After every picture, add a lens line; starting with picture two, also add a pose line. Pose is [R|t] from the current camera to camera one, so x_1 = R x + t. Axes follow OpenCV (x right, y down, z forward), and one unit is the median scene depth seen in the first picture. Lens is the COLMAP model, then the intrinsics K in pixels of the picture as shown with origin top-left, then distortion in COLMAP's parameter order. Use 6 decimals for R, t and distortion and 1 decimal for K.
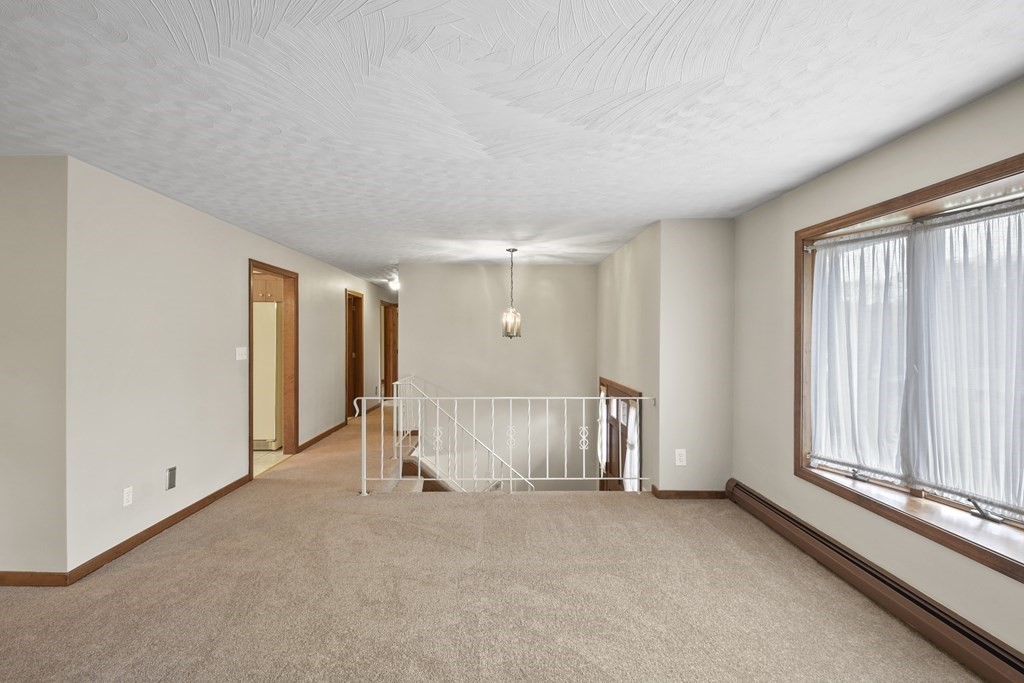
lens RADIAL K [[457.6, 0, 511.3], [0, 457.6, 337.9], [0, 0, 1]] dist [0.012202, -0.014981]
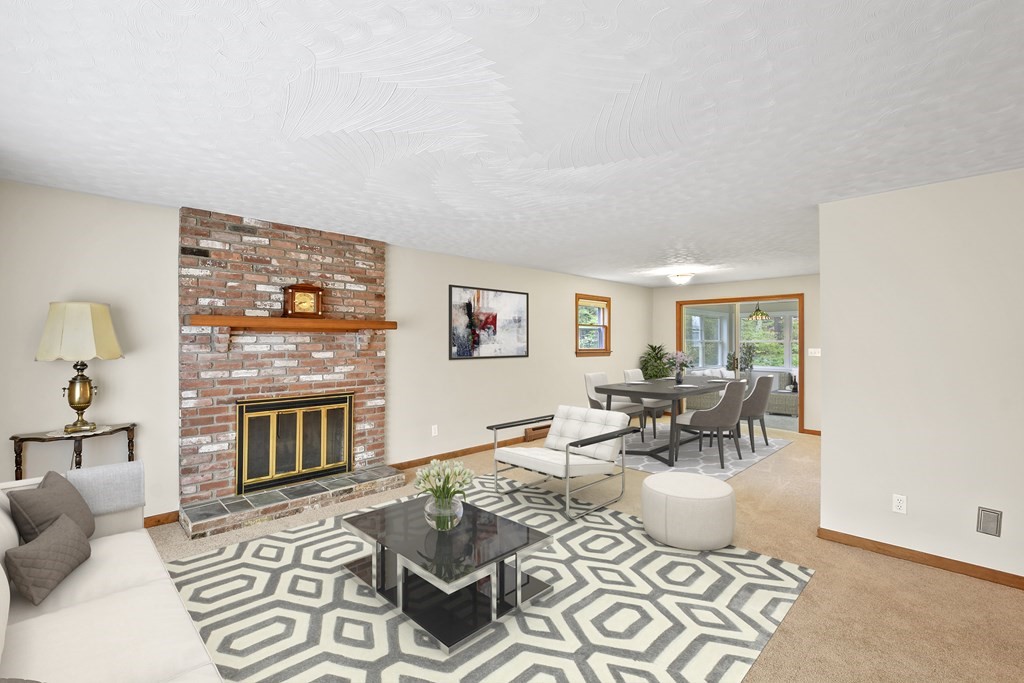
lens RADIAL K [[457.6, 0, 514.4], [0, 457.6, 337.5], [0, 0, 1]] dist [0.012202, -0.014981]
pose [[-0.728580, -0.012460, -0.684847, 0.347027], [-0.004874, 0.999904, -0.013007, -0.000920], [0.684943, -0.006139, -0.728571, 0.857821]]
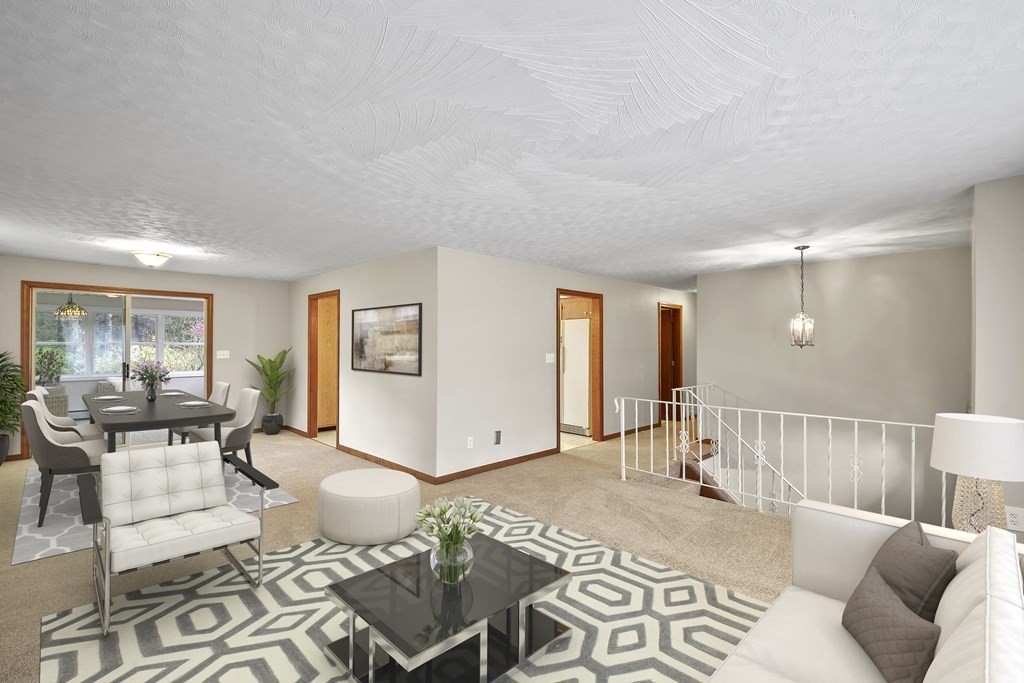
lens RADIAL K [[457.6, 0, 507.5], [0, 457.6, 342.2], [0, 0, 1]] dist [0.012202, -0.014981]
pose [[0.686689, -0.008169, -0.726905, 0.338571], [0.000462, 0.999942, -0.010801, 0.001100], [0.726951, 0.007081, 0.686653, -0.030501]]
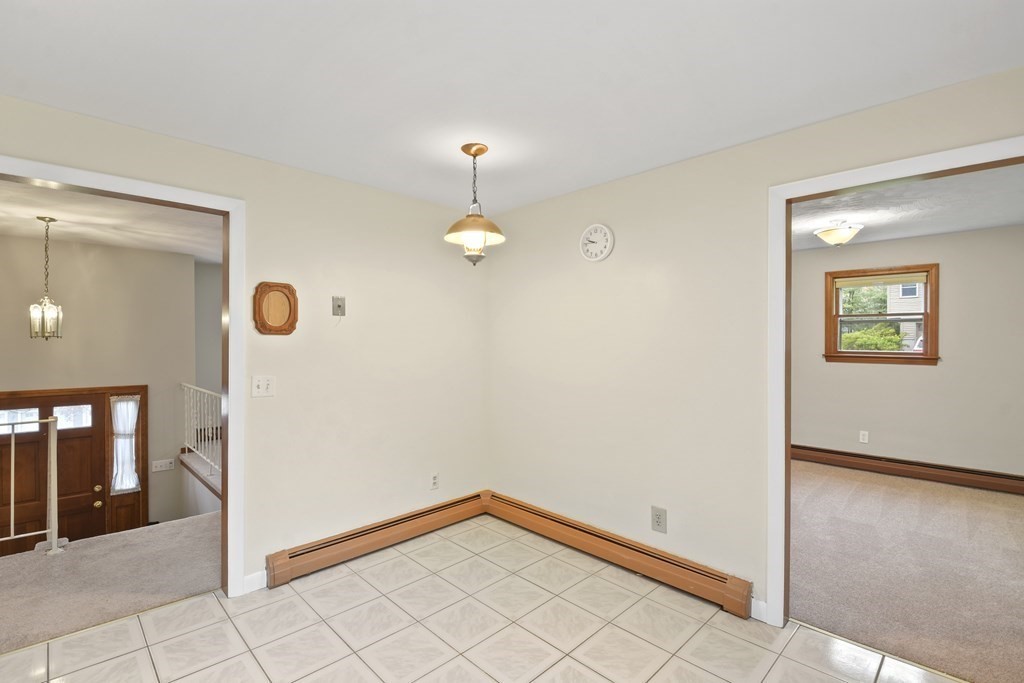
lens RADIAL K [[457.6, 0, 506.0], [0, 457.6, 342.4], [0, 0, 1]] dist [0.012202, -0.014981]
pose [[-0.663464, -0.009770, 0.748145, -1.361900], [-0.006448, 0.999952, 0.007339, -0.005798], [-0.748181, 0.000045, -0.663495, 1.223972]]
